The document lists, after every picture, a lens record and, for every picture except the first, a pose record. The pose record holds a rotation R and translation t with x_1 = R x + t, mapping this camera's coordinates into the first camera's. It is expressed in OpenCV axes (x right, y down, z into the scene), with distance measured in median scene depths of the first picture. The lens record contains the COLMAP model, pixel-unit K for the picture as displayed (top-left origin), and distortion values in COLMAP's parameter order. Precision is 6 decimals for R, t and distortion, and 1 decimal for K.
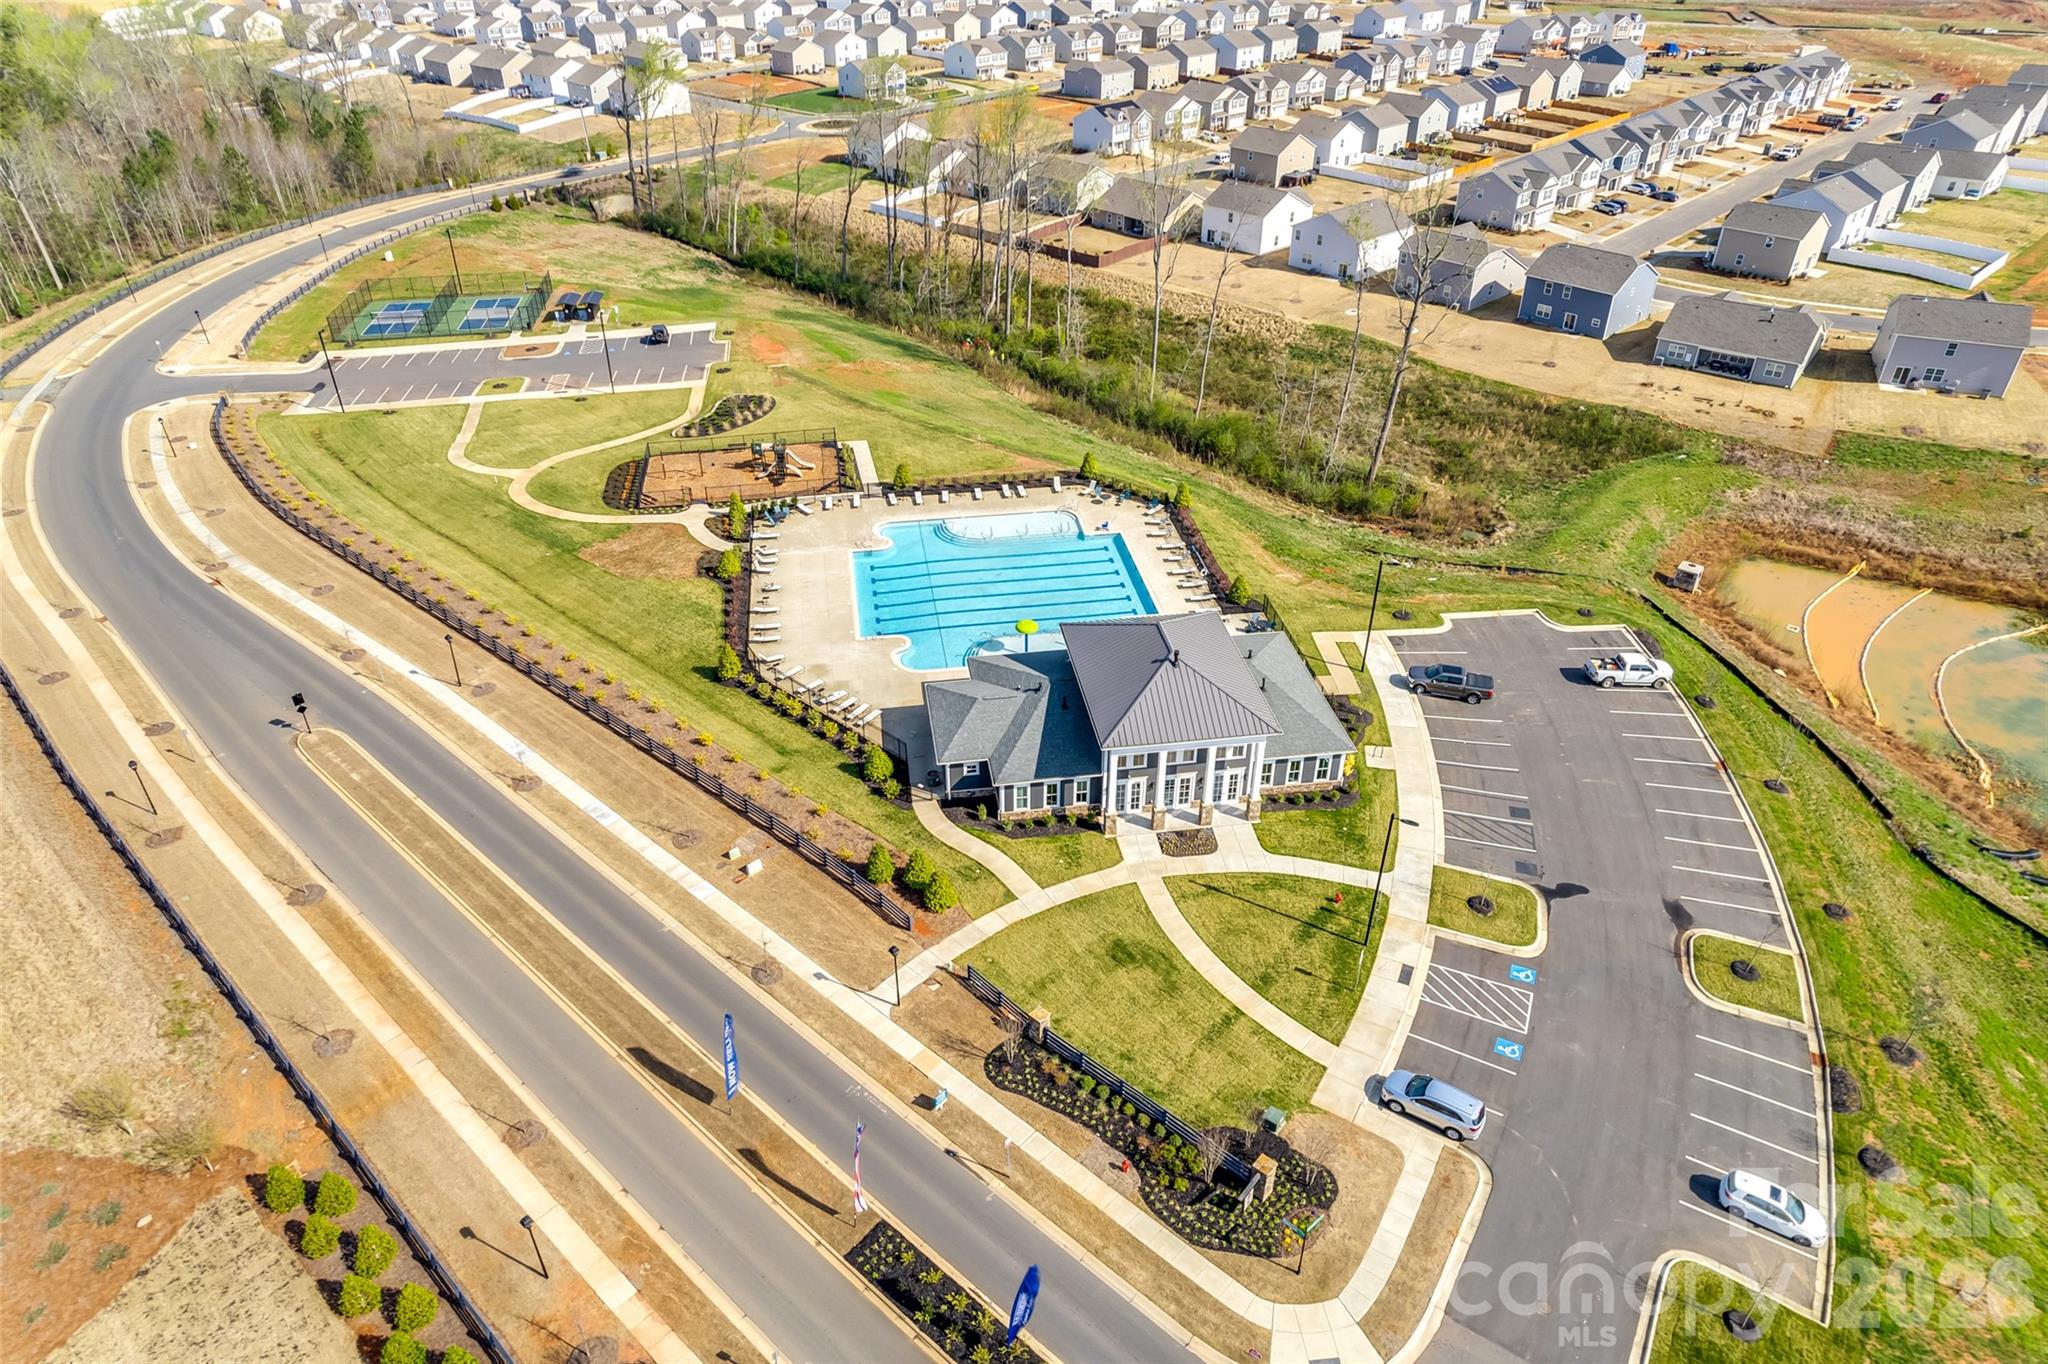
lens RADIAL K [[1308.4, 0, 1018.5], [0, 1308.4, 667.3], [0, 0, 1]] dist [-0.058638, 0.078962]
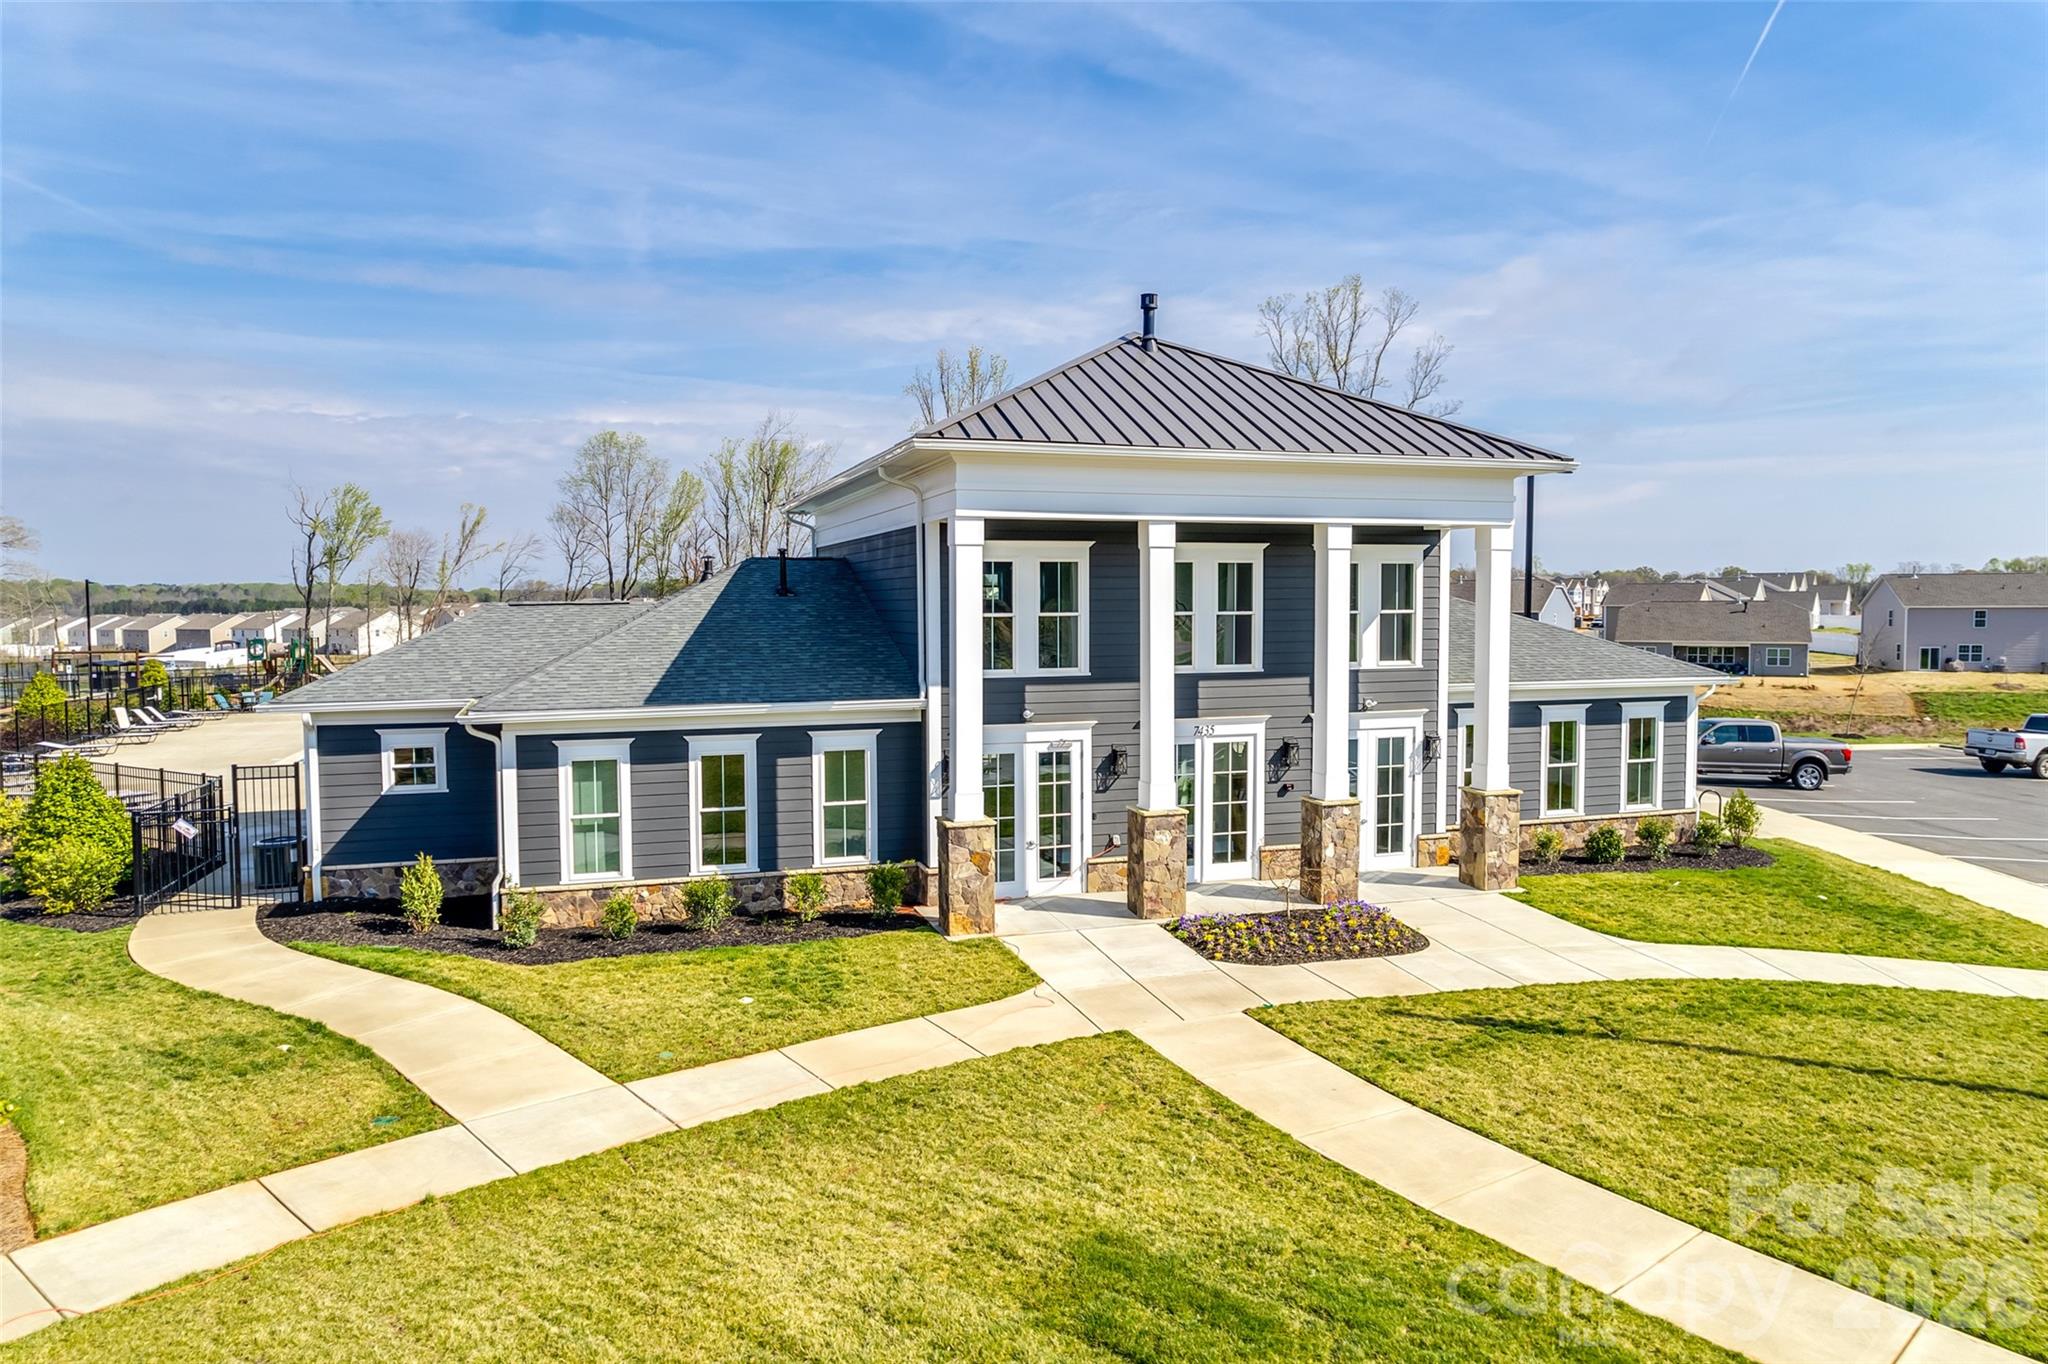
lens RADIAL K [[1297.4, 0, 1029.3], [0, 1297.4, 676.5], [0, 0, 1]] dist [-0.050909, 0.078759]
pose [[0.986434, -0.011177, 0.163778, 0.033456], [0.089849, 0.871735, -0.481670, 0.155473], [-0.137387, 0.489851, 0.860913, 0.600691]]
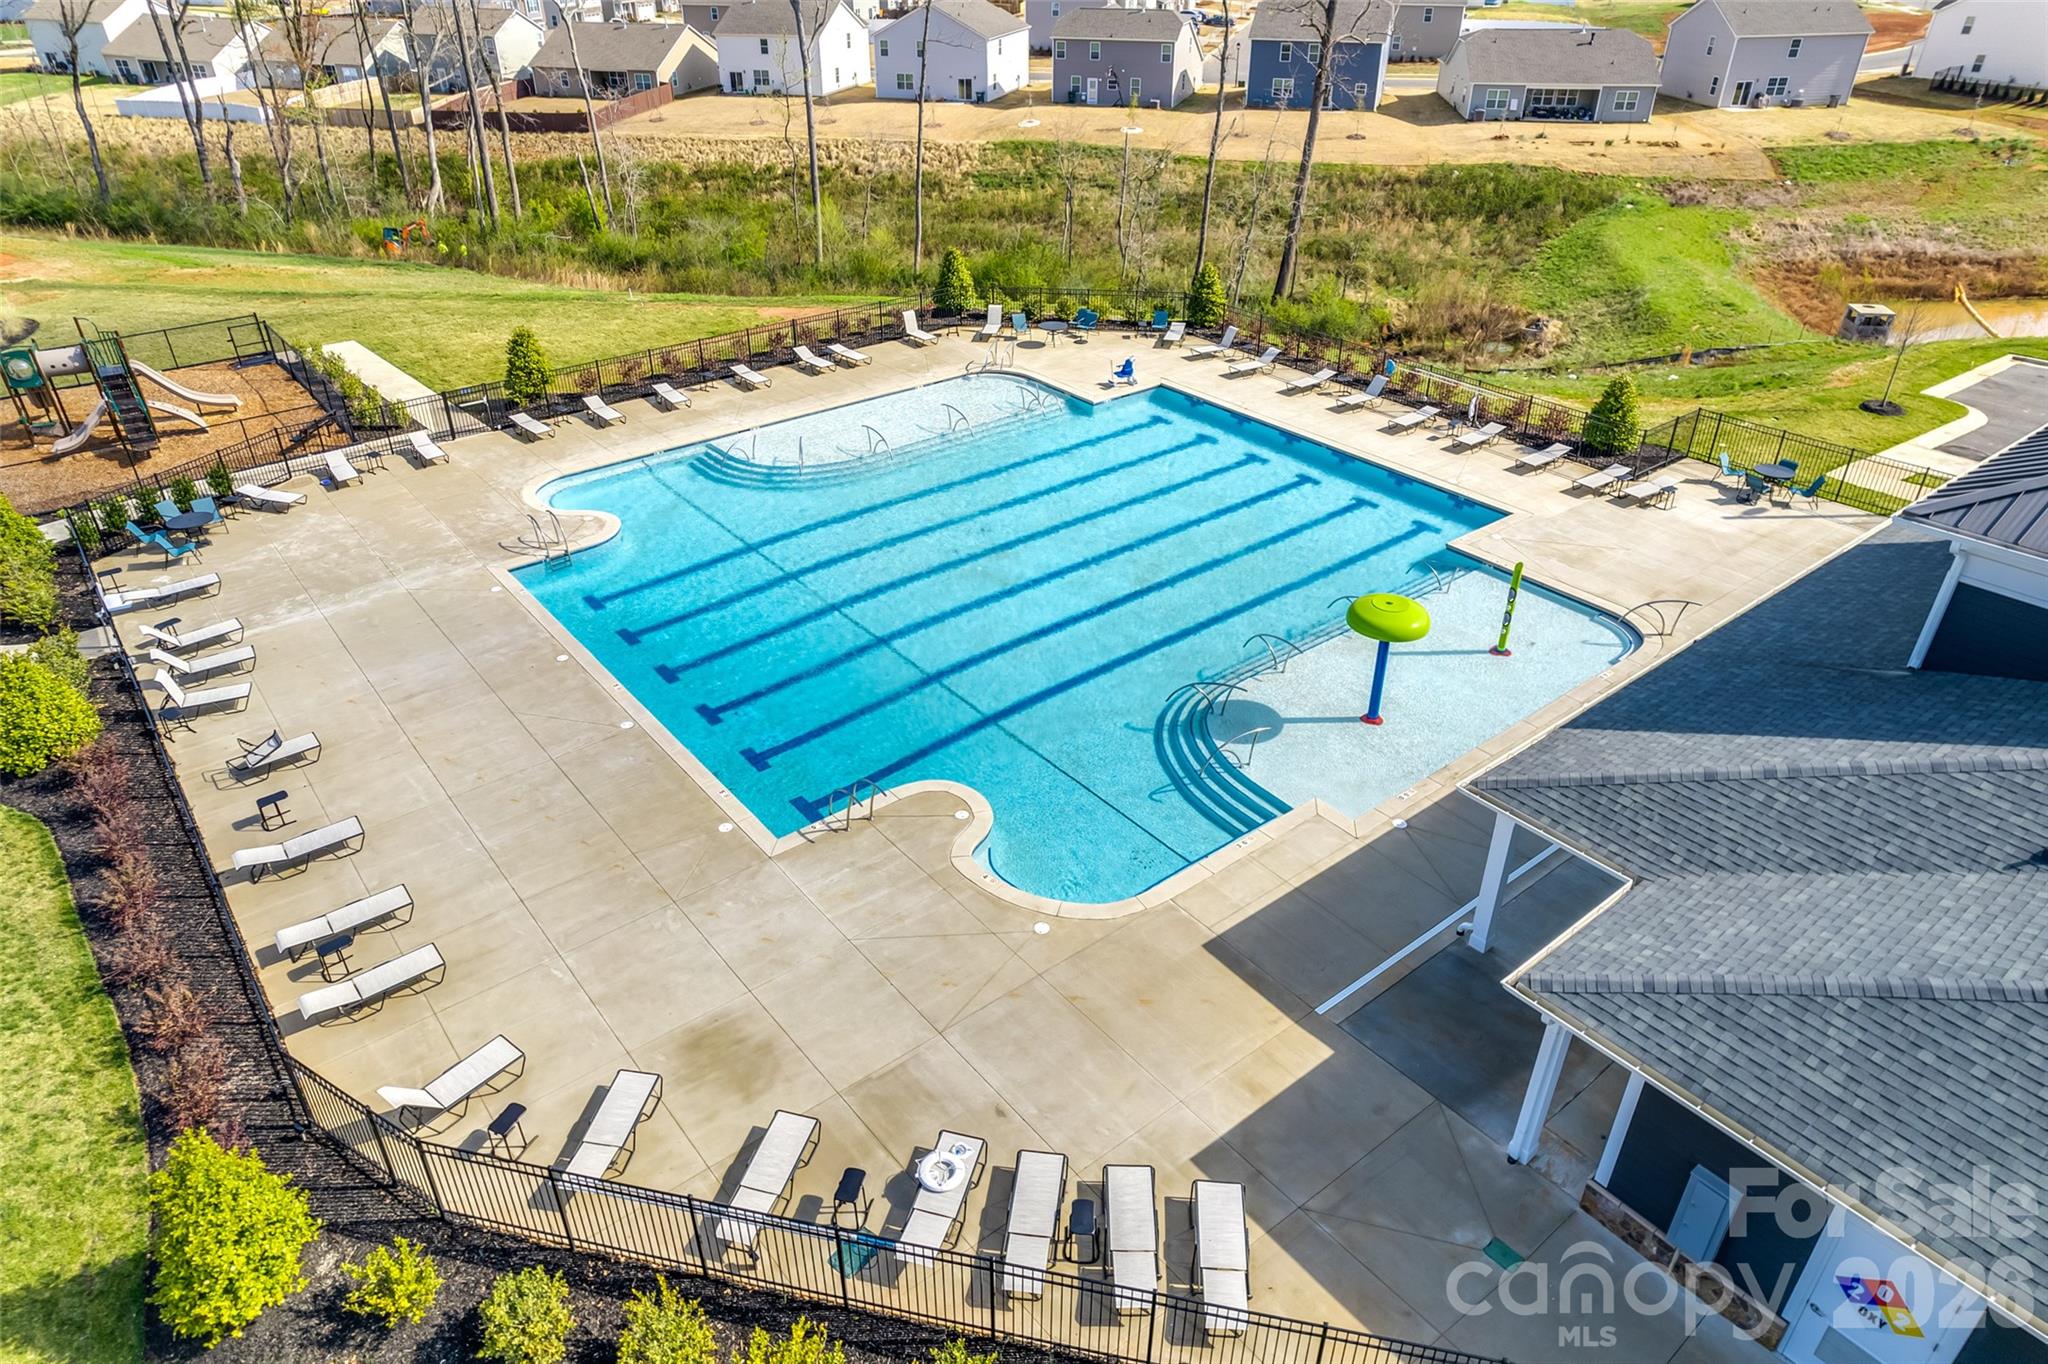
lens RADIAL K [[1308.4, 0, 1018.5], [0, 1308.4, 667.3], [0, 0, 1]] dist [-0.058638, 0.078962]
pose [[0.868345, -0.255713, 0.424956, -0.170411], [0.269147, 0.962653, 0.029297, -0.046965], [-0.416577, 0.088936, 0.904740, 0.731940]]
